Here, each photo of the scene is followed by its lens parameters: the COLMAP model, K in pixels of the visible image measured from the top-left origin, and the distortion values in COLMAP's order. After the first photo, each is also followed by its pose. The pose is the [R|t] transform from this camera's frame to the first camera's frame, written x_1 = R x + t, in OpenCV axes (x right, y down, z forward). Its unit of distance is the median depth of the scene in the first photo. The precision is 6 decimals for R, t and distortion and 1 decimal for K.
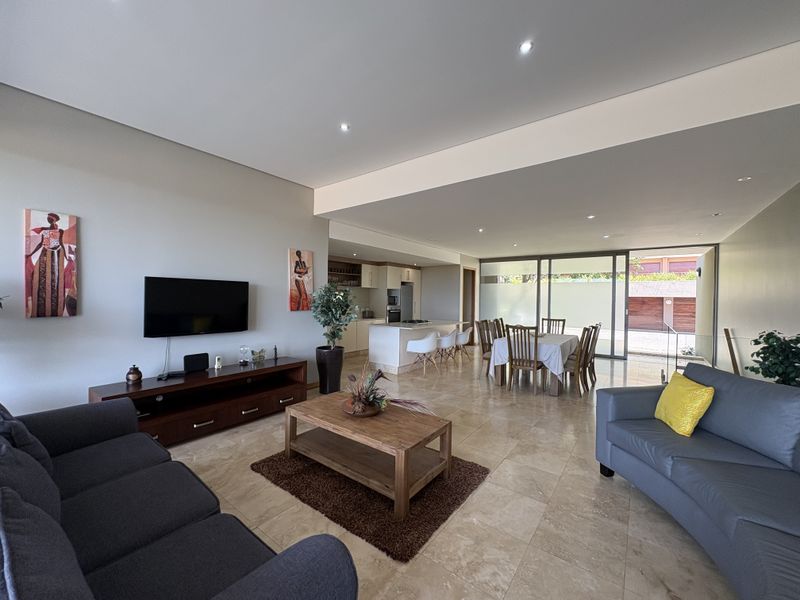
lens RADIAL K [[319.7, 0, 398.1], [0, 319.7, 298.3], [0, 0, 1]] dist [-0.000990, 0.001008]
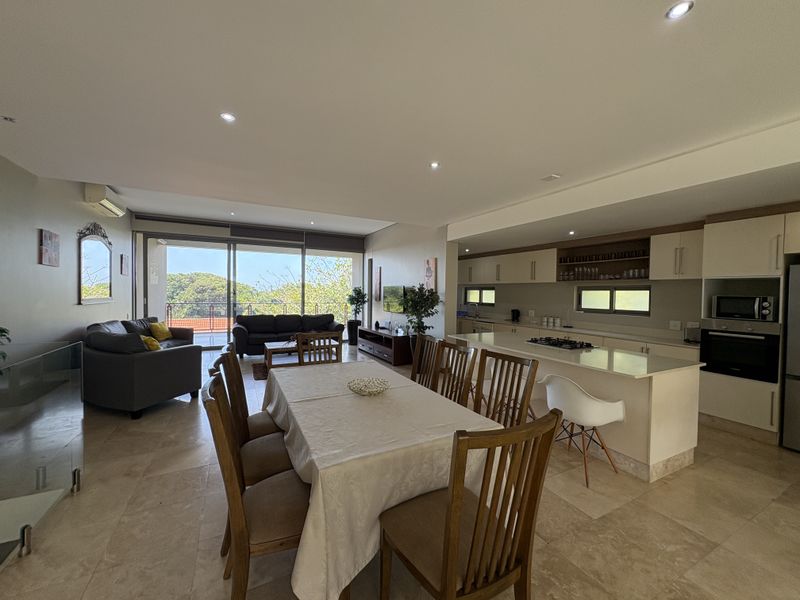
lens RADIAL K [[319.7, 0, 401.1], [0, 319.7, 298.6], [0, 0, 1]] dist [-0.000990, 0.001008]
pose [[-0.422494, -0.001530, -0.906364, 1.085428], [-0.022144, 0.999717, 0.008635, 0.003406], [0.906095, 0.023719, -0.422408, 1.690695]]
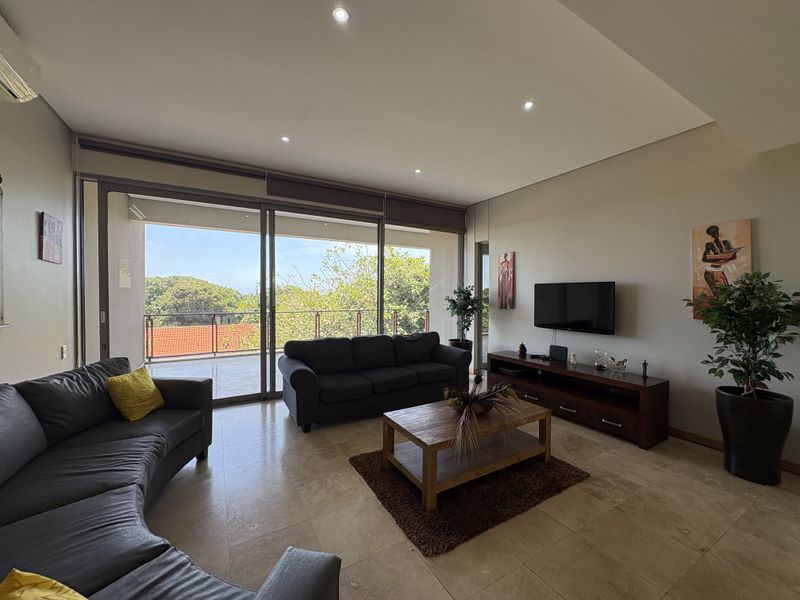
lens RADIAL K [[319.7, 0, 401.2], [0, 319.7, 298.5], [0, 0, 1]] dist [-0.000990, 0.001008]
pose [[-0.378306, -0.002936, -0.925676, 0.594733], [-0.010795, 0.999941, 0.001240, 0.002092], [0.925618, 0.010462, -0.378316, 0.770676]]
